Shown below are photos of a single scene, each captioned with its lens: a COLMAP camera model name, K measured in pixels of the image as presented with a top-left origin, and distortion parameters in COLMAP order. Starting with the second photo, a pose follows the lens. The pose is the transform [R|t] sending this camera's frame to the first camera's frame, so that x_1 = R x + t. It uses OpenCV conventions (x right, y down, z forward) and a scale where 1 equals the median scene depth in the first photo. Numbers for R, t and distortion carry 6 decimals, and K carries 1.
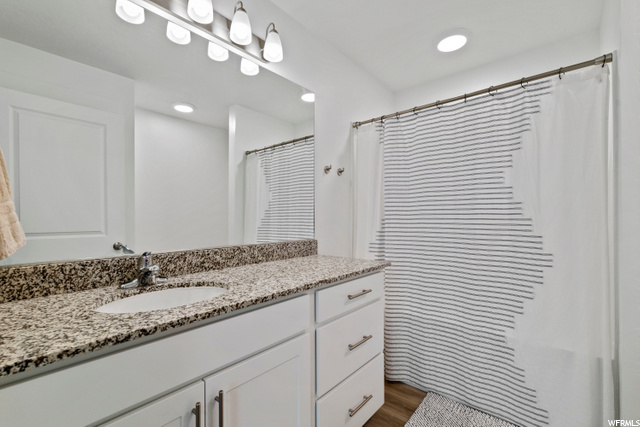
lens RADIAL K [[276.2, 0, 320.0], [0, 276.2, 213.5], [0, 0, 1]] dist [-0.000228, -0.000023]
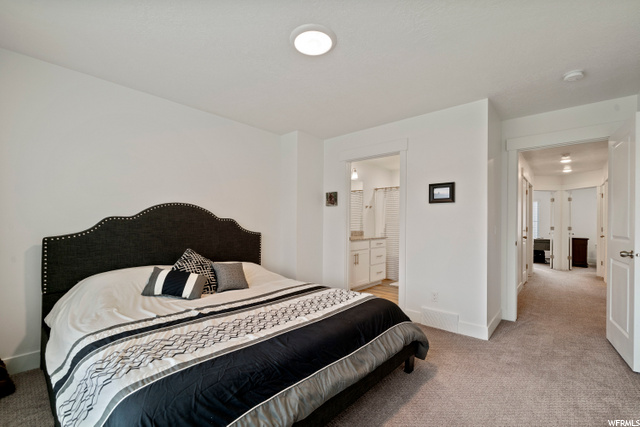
lens RADIAL K [[276.2, 0, 320.0], [0, 276.2, 213.5], [0, 0, 1]] dist [-0.000228, -0.000023]
pose [[0.999903, 0.002141, -0.013747, -0.434380], [-0.002287, 0.999941, -0.010599, -0.059389], [0.013724, 0.010629, 0.999849, -1.964565]]
